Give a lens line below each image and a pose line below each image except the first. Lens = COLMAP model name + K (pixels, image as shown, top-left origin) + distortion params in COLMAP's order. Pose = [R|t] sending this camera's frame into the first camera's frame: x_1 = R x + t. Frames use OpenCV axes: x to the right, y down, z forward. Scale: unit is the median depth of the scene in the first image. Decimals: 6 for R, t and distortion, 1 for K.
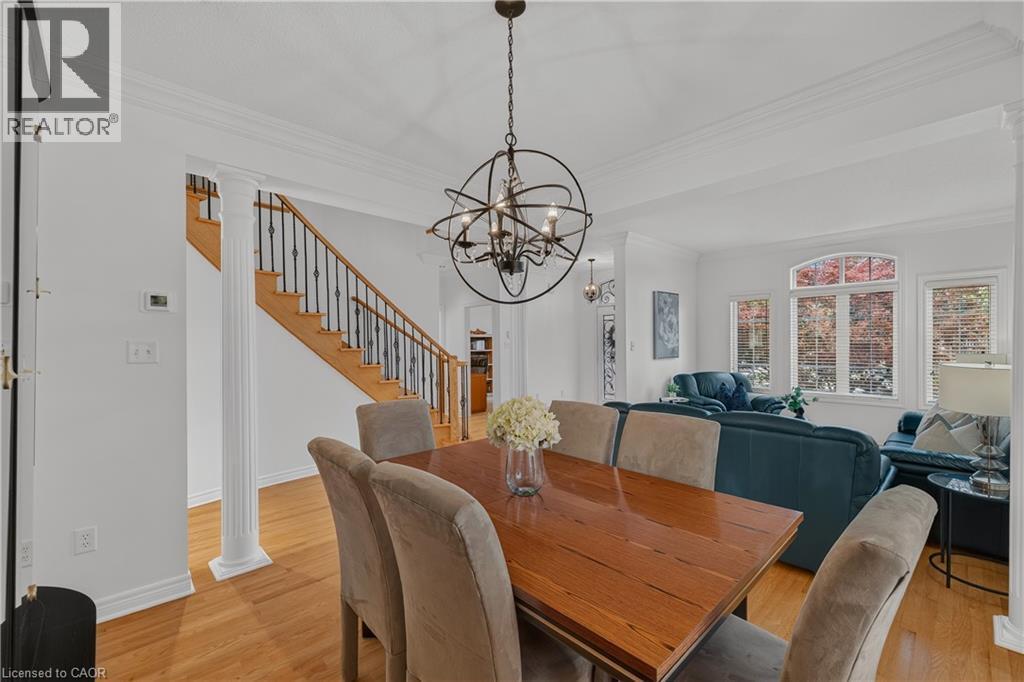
lens RADIAL K [[422.0, 0, 508.6], [0, 422.0, 346.6], [0, 0, 1]] dist [-0.002803, -0.000349]
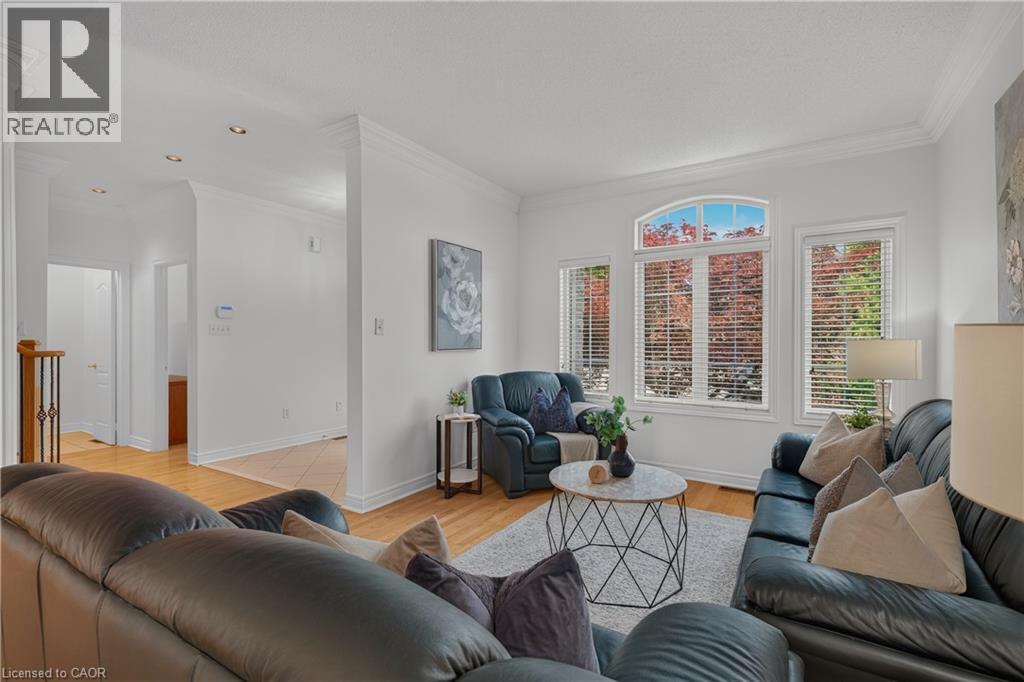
lens RADIAL K [[462.6, 0, 513.9], [0, 462.6, 344.2], [0, 0, 1]] dist [0.016035, -0.000136]
pose [[0.965340, 0.007570, 0.260887, 0.285259], [-0.005404, 0.999945, -0.009019, 0.024585], [-0.260941, 0.007296, 0.965327, 0.327845]]
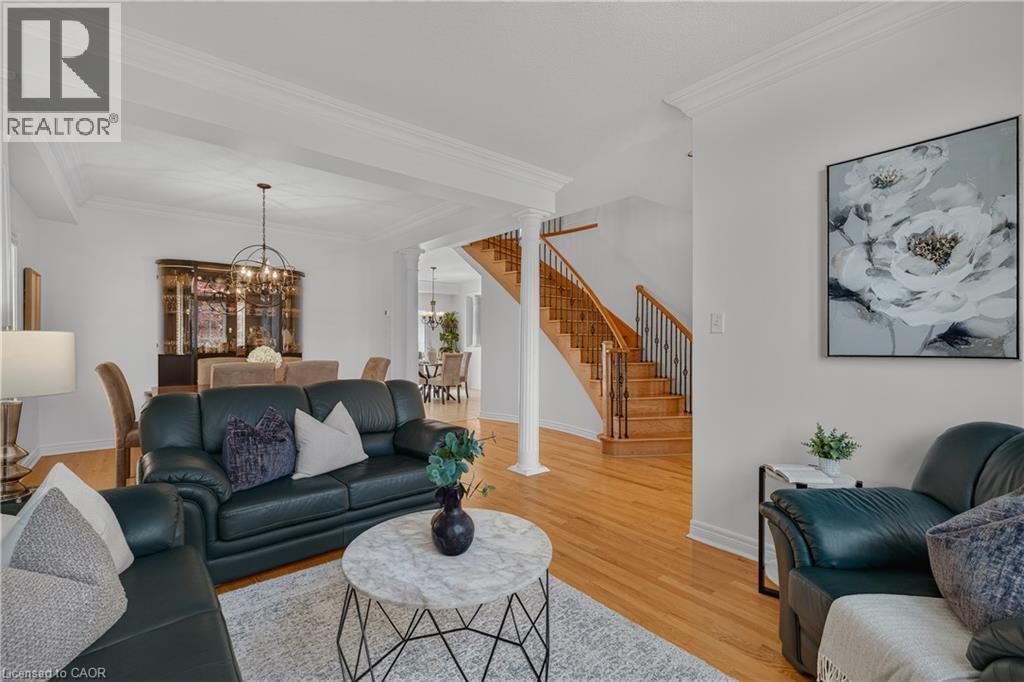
lens RADIAL K [[462.6, 0, 513.3], [0, 462.6, 341.0], [0, 0, 1]] dist [0.016035, -0.000136]
pose [[-0.068766, 0.005072, -0.997620, 0.757427], [-0.006314, 0.999965, 0.005519, 0.014560], [0.997613, 0.006679, -0.068731, 0.760894]]
